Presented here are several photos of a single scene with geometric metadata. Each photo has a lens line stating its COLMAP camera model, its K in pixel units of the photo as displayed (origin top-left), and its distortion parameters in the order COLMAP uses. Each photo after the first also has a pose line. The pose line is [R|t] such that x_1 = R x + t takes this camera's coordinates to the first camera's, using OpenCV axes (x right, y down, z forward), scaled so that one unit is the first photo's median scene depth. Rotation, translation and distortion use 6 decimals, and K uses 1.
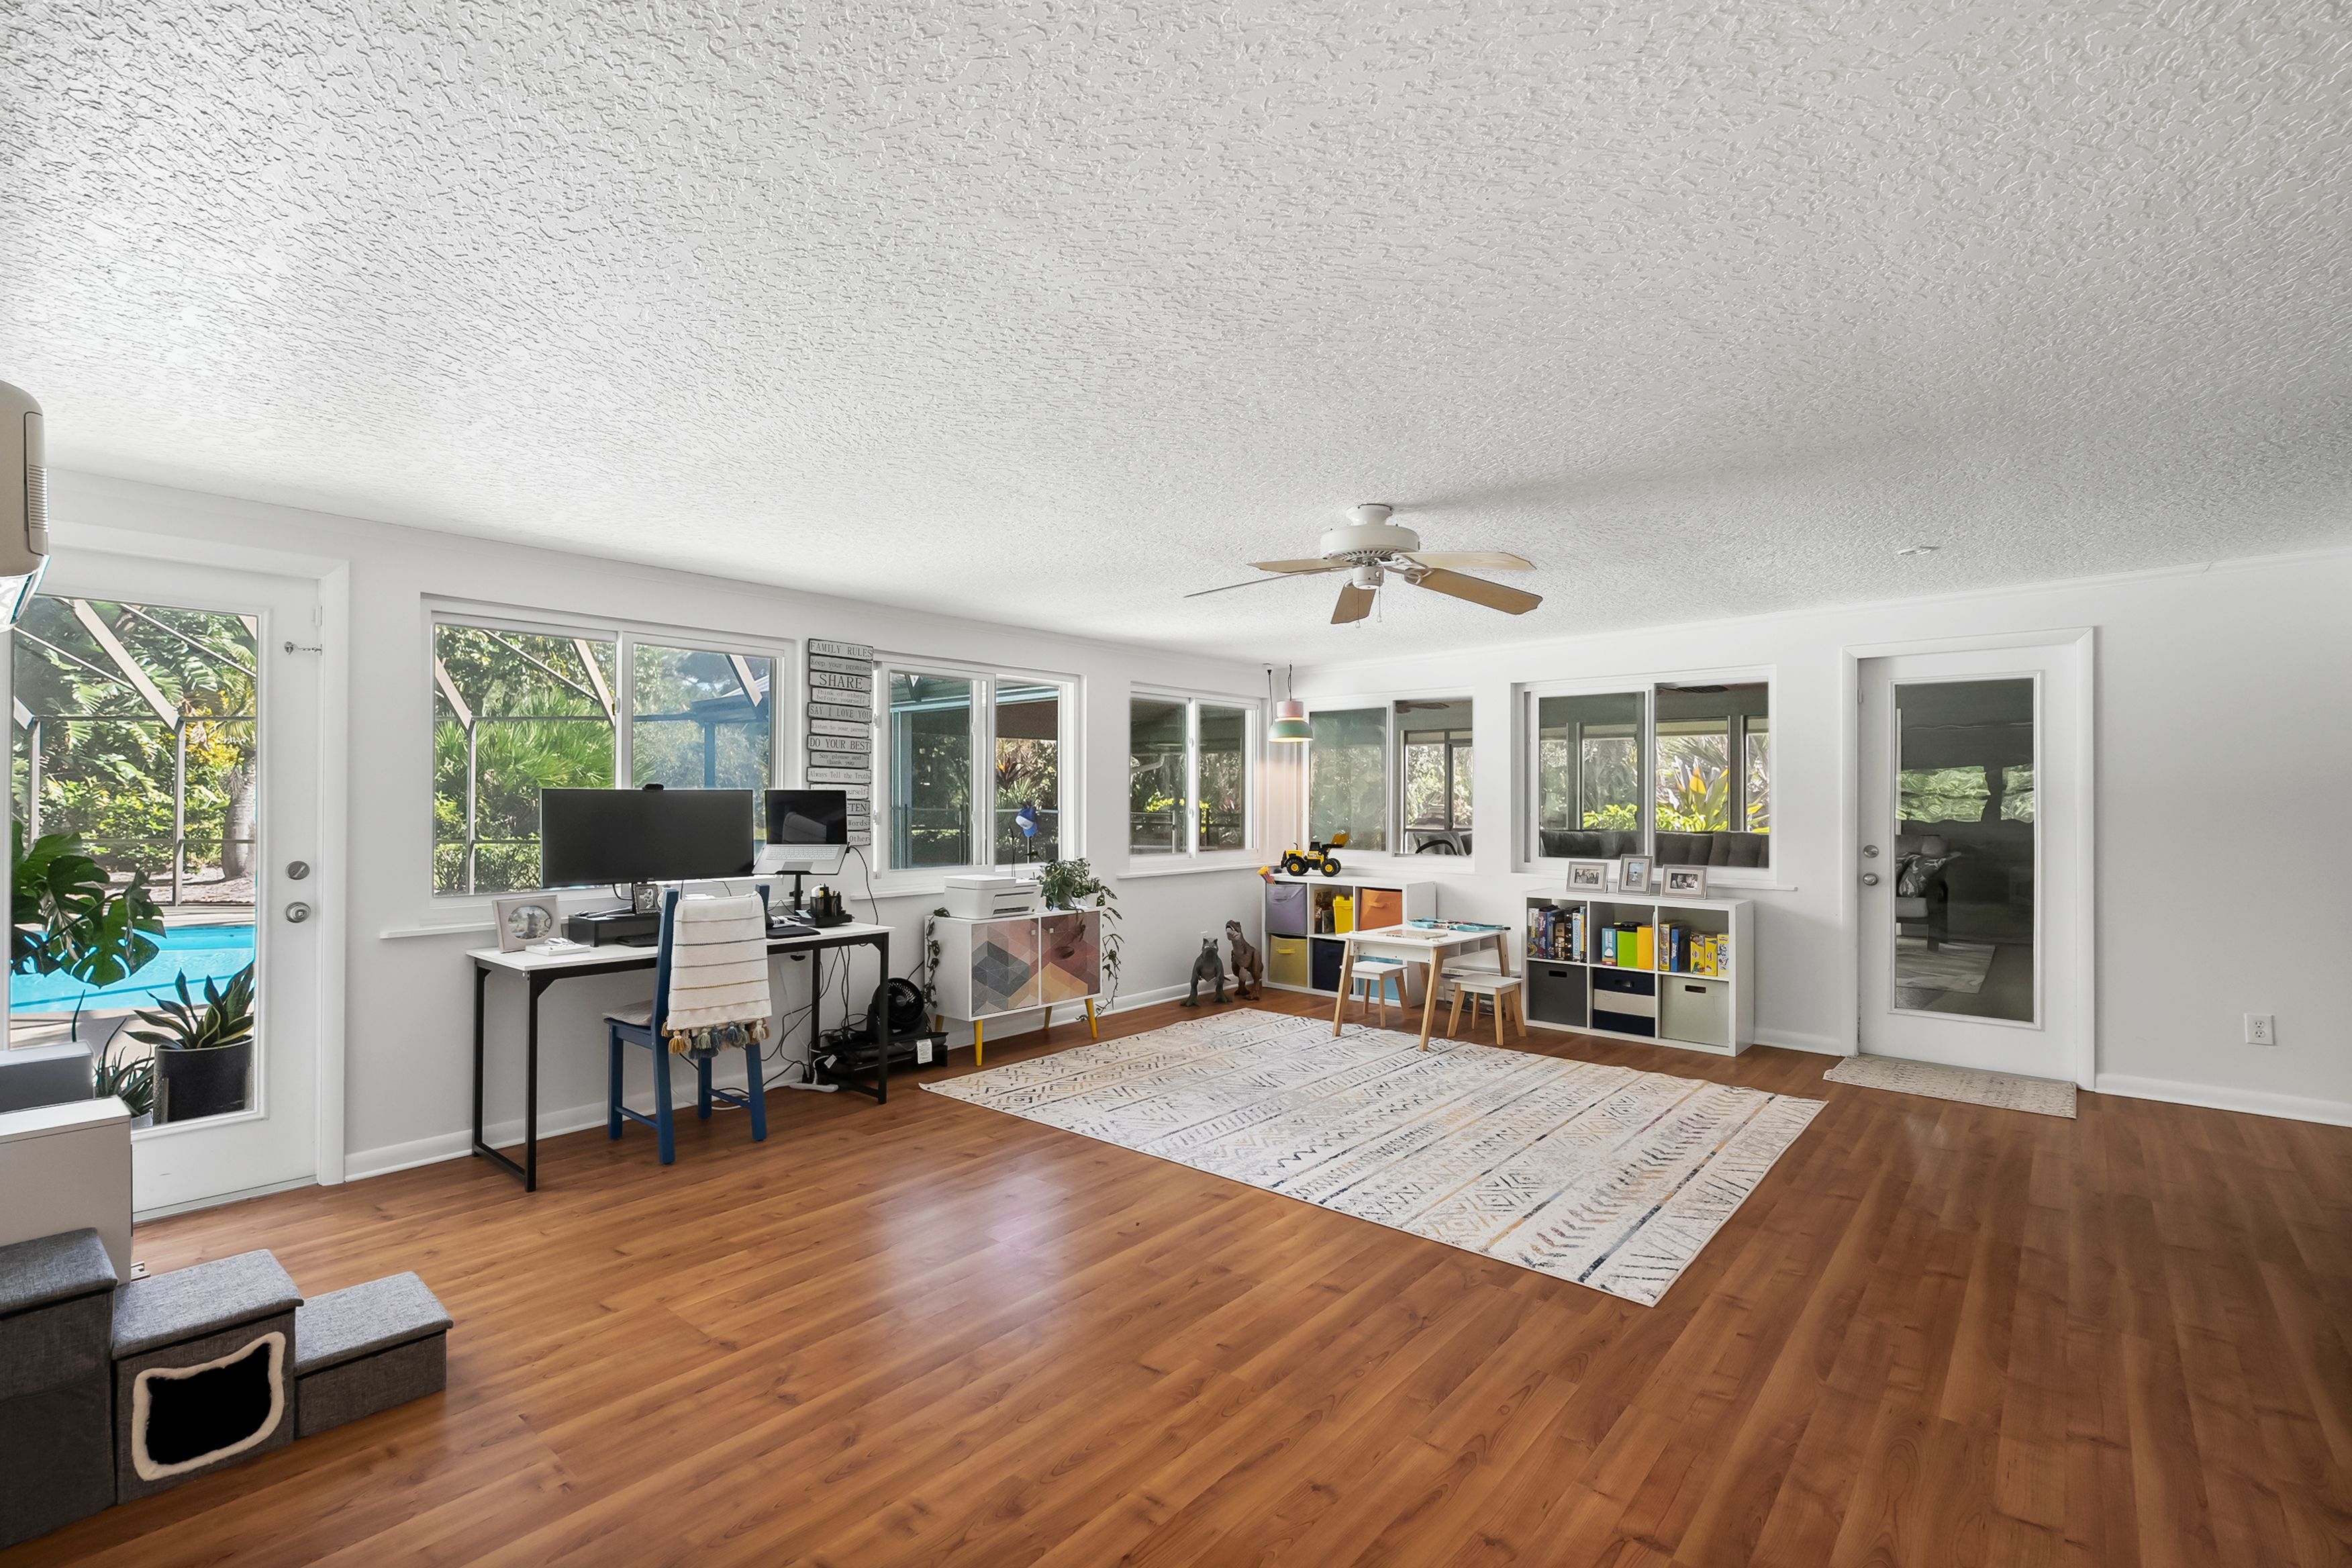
lens RADIAL K [[1069.3, 0, 1167.4], [0, 1069.3, 791.4], [0, 0, 1]] dist [-0.004893, 0.001340]
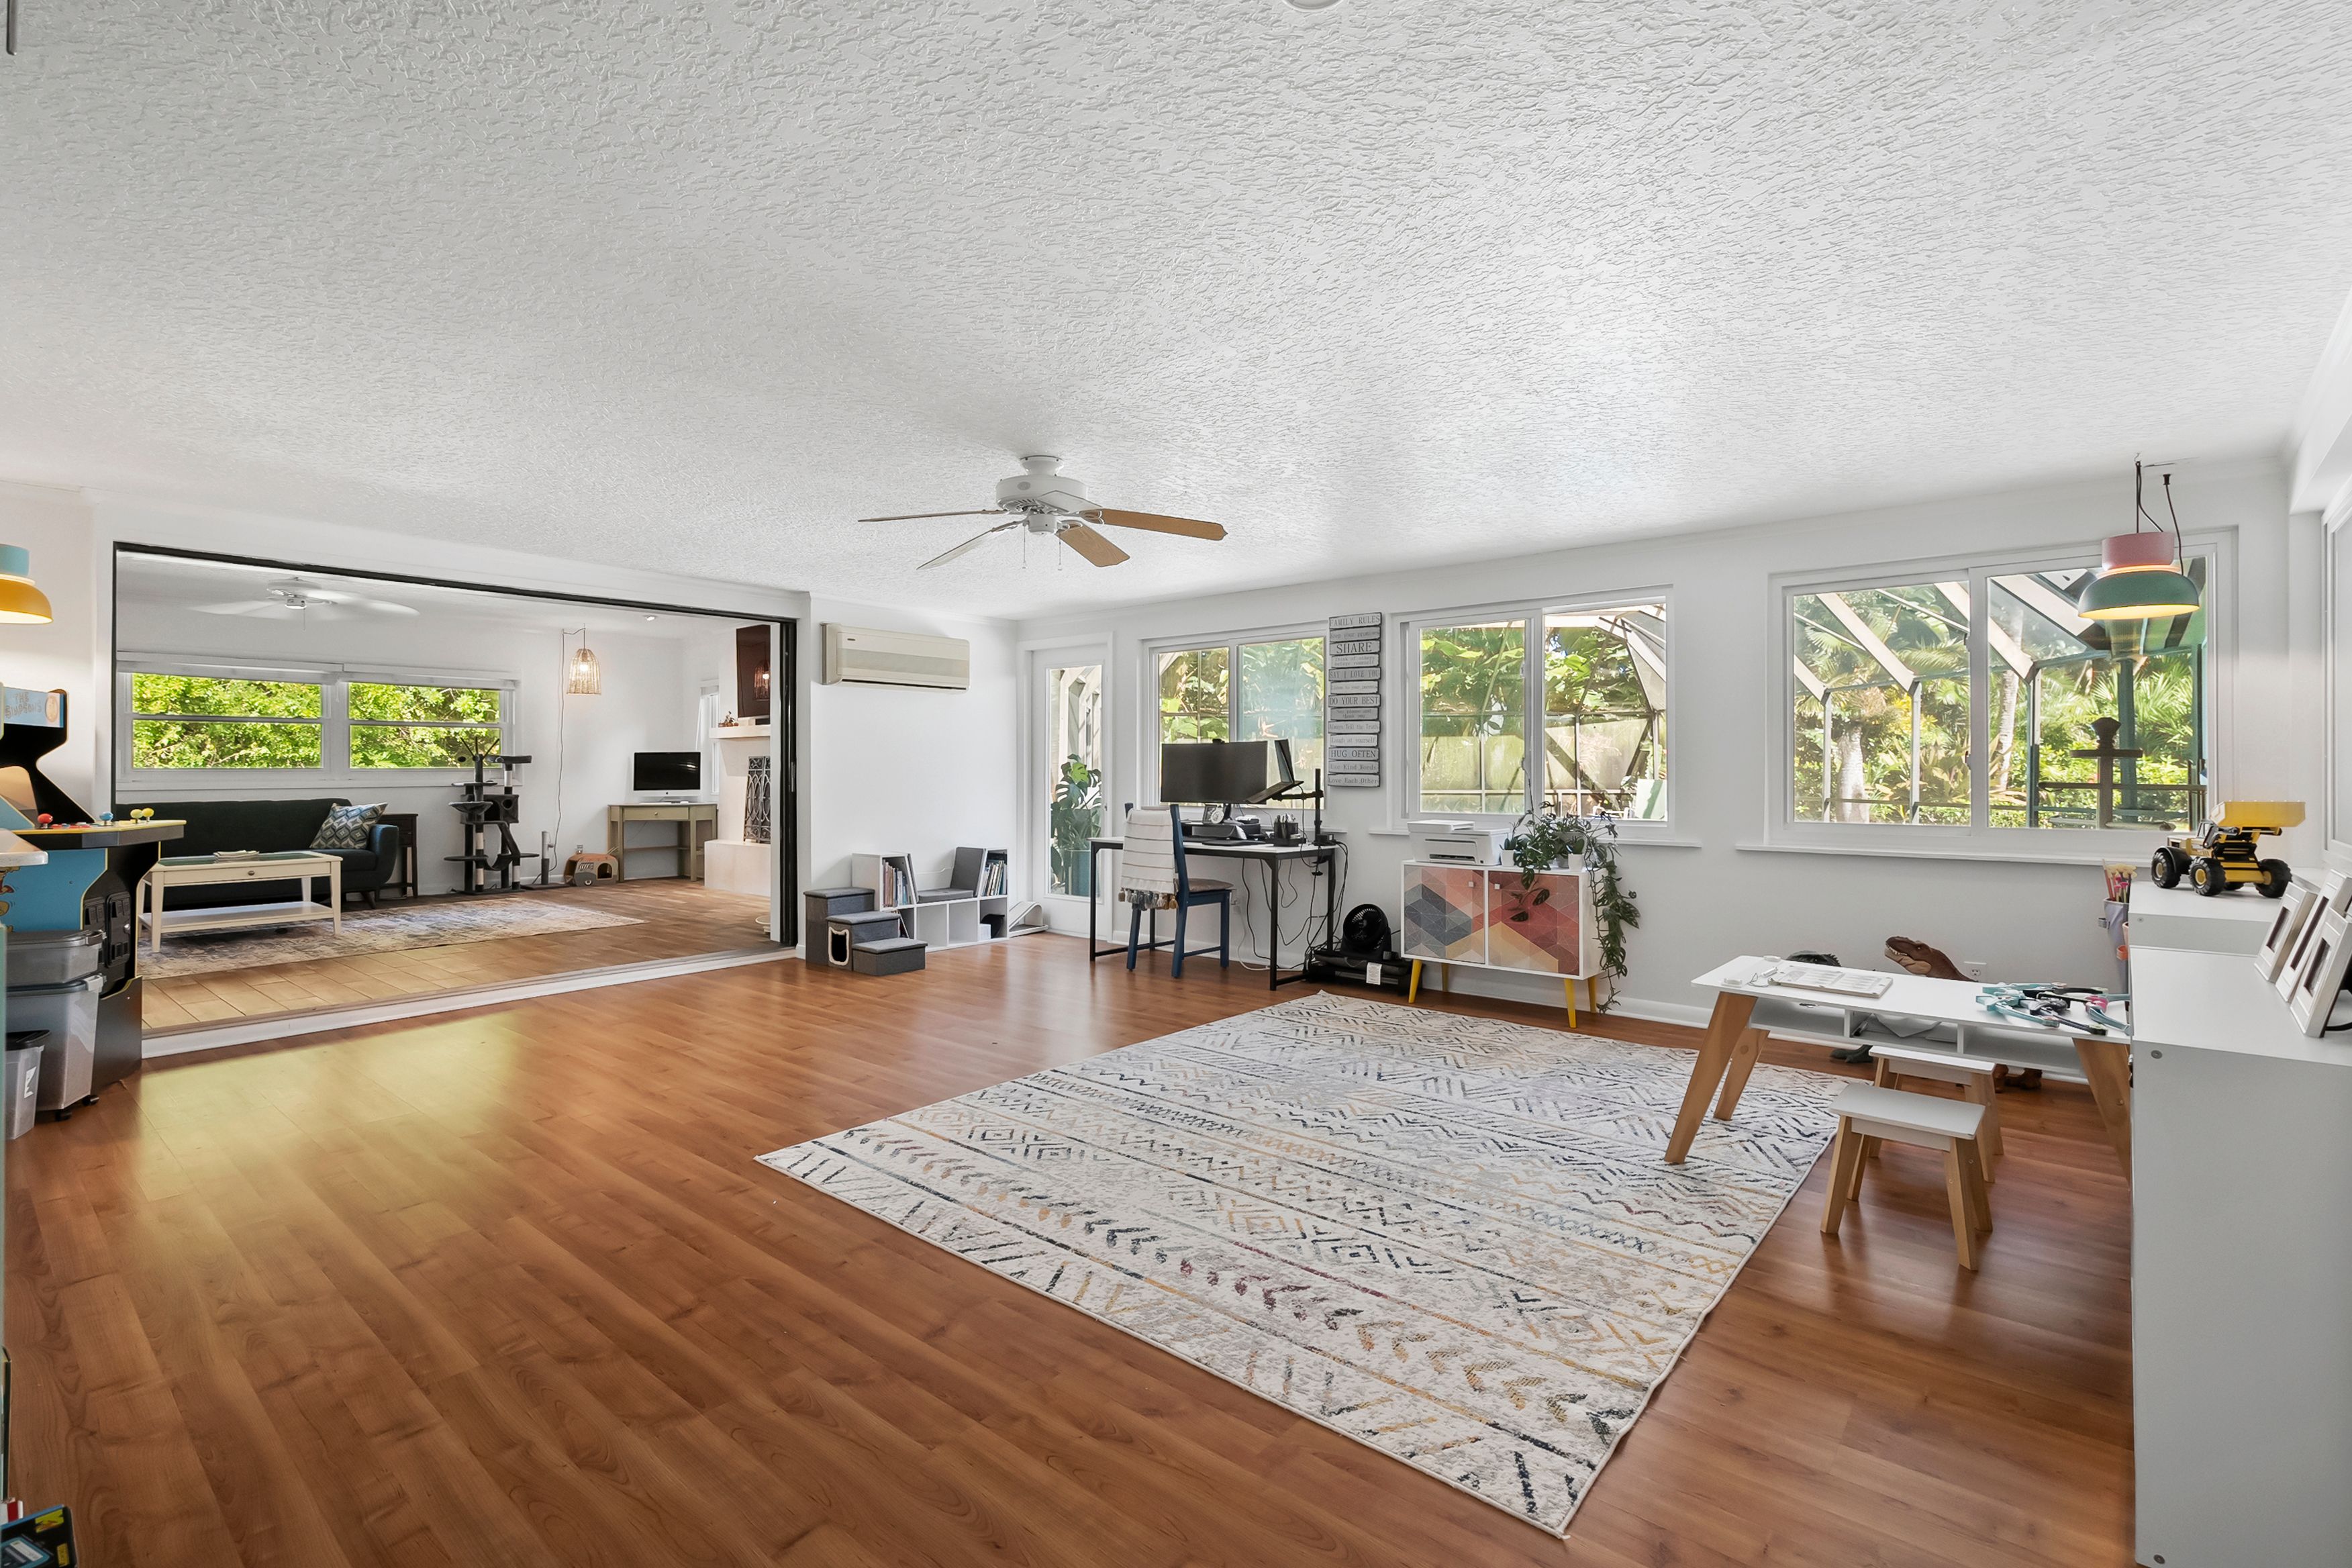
lens RADIAL K [[1069.3, 0, 1158.9], [0, 1069.3, 770.3], [0, 0, 1]] dist [-0.004893, 0.001340]
pose [[-0.005902, -0.002522, -0.999979, 0.899562], [0.007871, 0.999966, -0.002568, 0.035103], [0.999952, -0.007886, -0.005882, 0.805505]]
